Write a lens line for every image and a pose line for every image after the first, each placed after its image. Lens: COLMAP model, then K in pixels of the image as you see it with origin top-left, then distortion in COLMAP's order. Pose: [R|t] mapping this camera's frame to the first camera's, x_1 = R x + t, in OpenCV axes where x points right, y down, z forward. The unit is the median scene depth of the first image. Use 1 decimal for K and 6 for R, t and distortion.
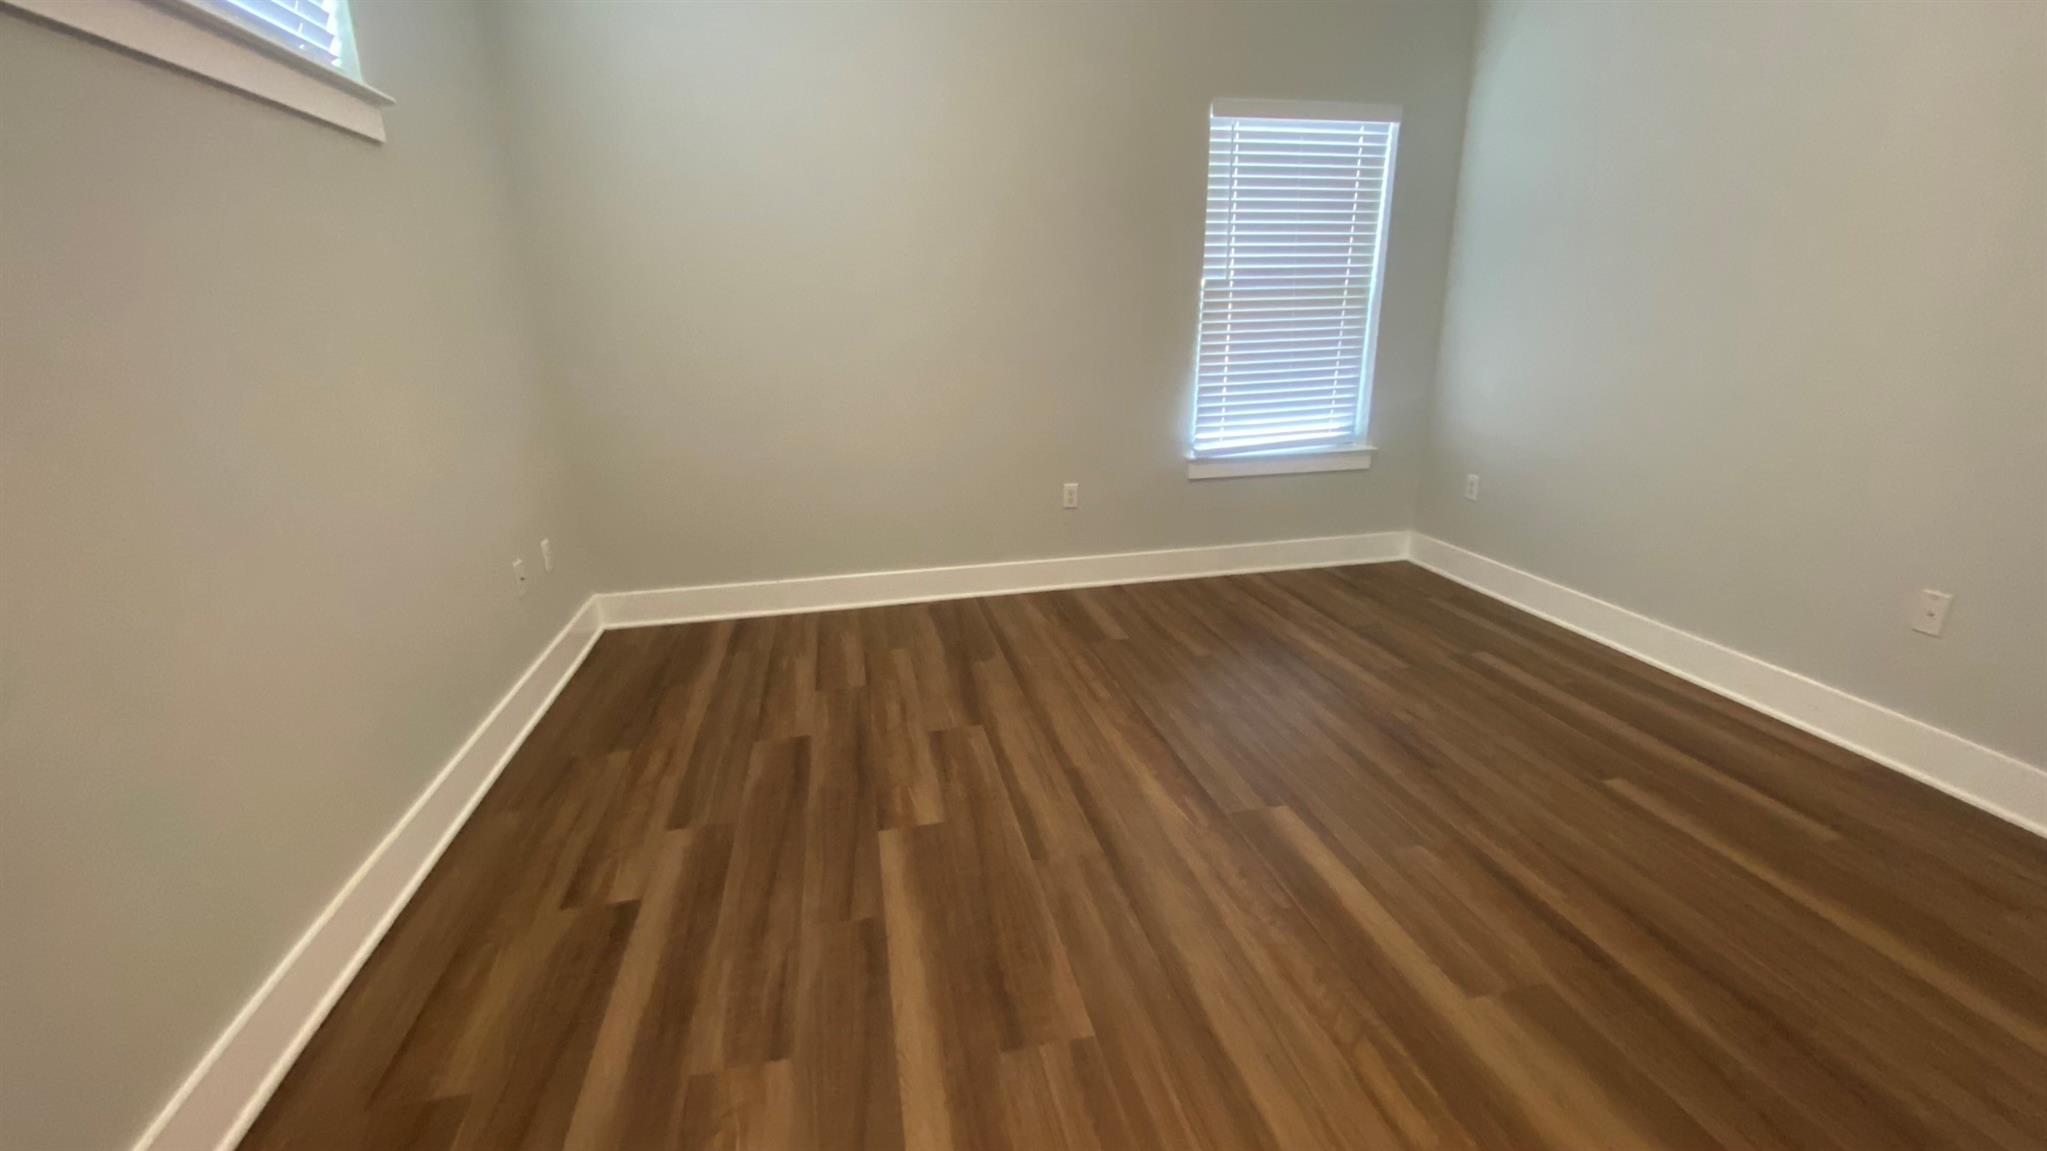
lens RADIAL K [[819.8, 0, 1018.8], [0, 819.8, 572.1], [0, 0, 1]] dist [0.056362, -0.049907]
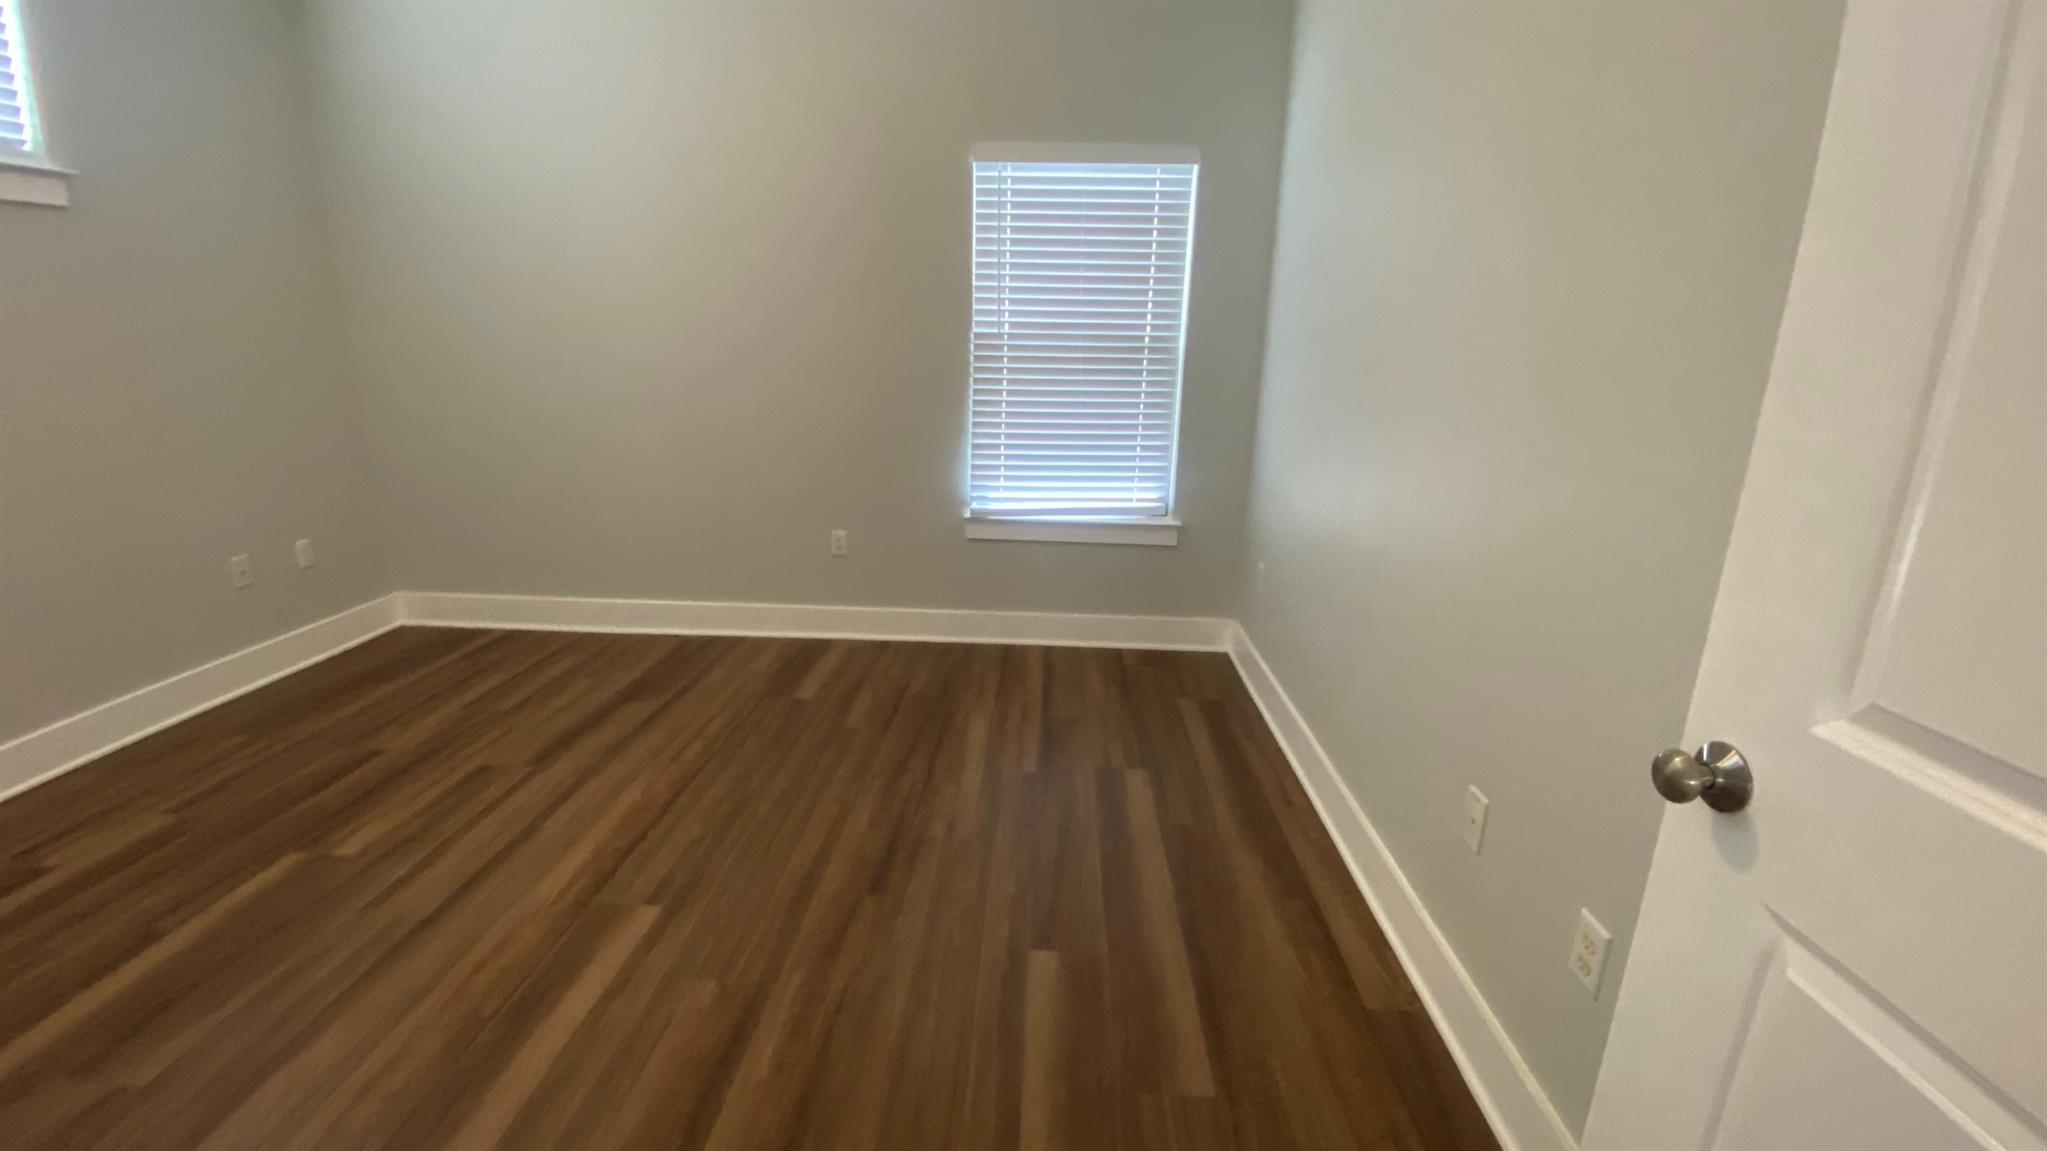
lens RADIAL K [[817.2, 0, 1007.6], [0, 817.2, 577.2], [0, 0, 1]] dist [0.055805, -0.035092]
pose [[0.963804, 0.106360, -0.244479, 0.520988], [-0.112878, 0.993527, -0.012765, -0.066507], [0.241539, 0.039899, 0.969570, 0.108307]]
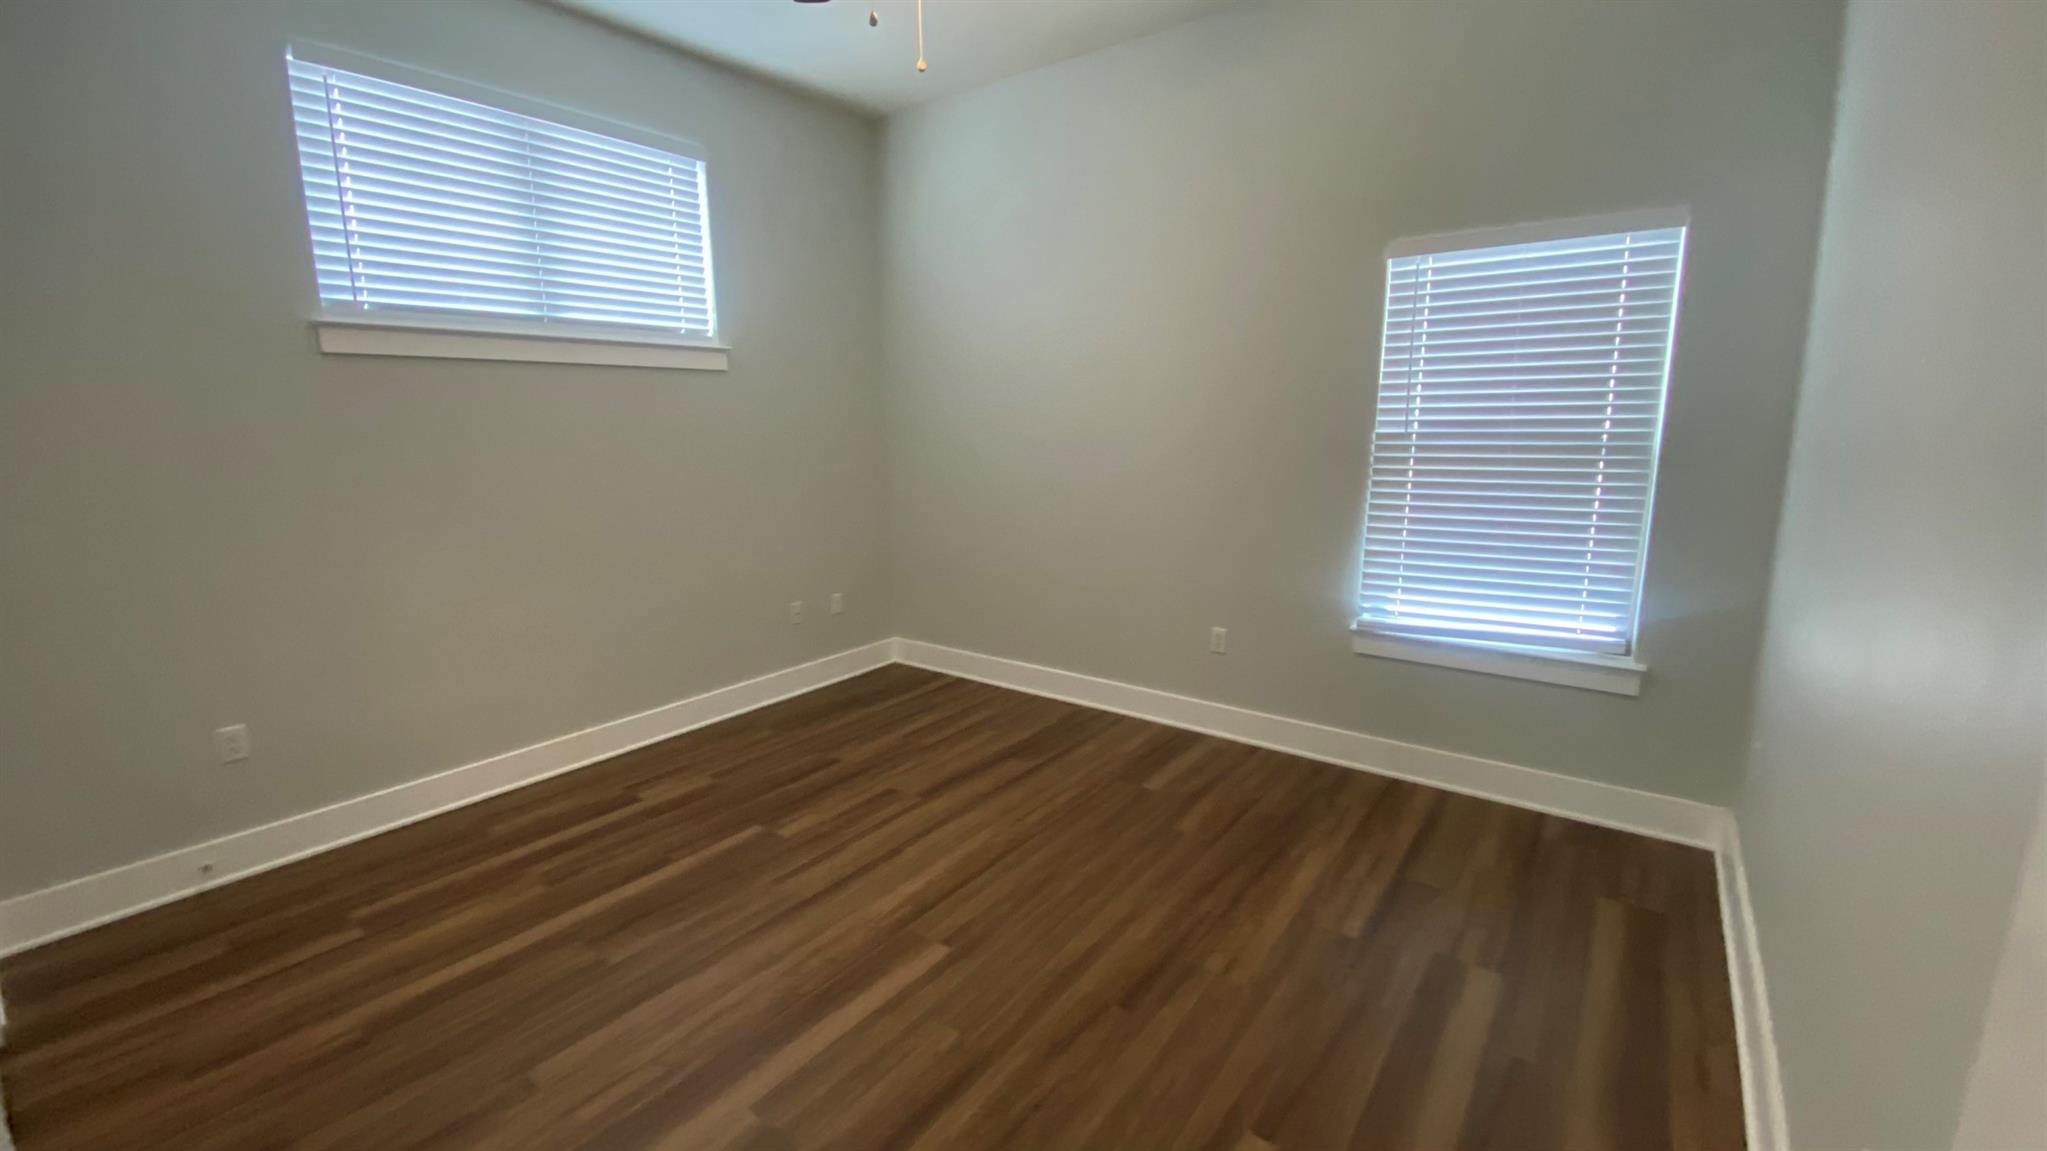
lens RADIAL K [[829.7, 0, 1022.8], [0, 829.7, 570.2], [0, 0, 1]] dist [0.046467, -0.033050]
pose [[0.661021, 0.148174, -0.735593, 0.652644], [-0.223116, 0.974783, -0.004141, -0.123209], [0.716430, 0.166860, 0.677412, 0.152399]]
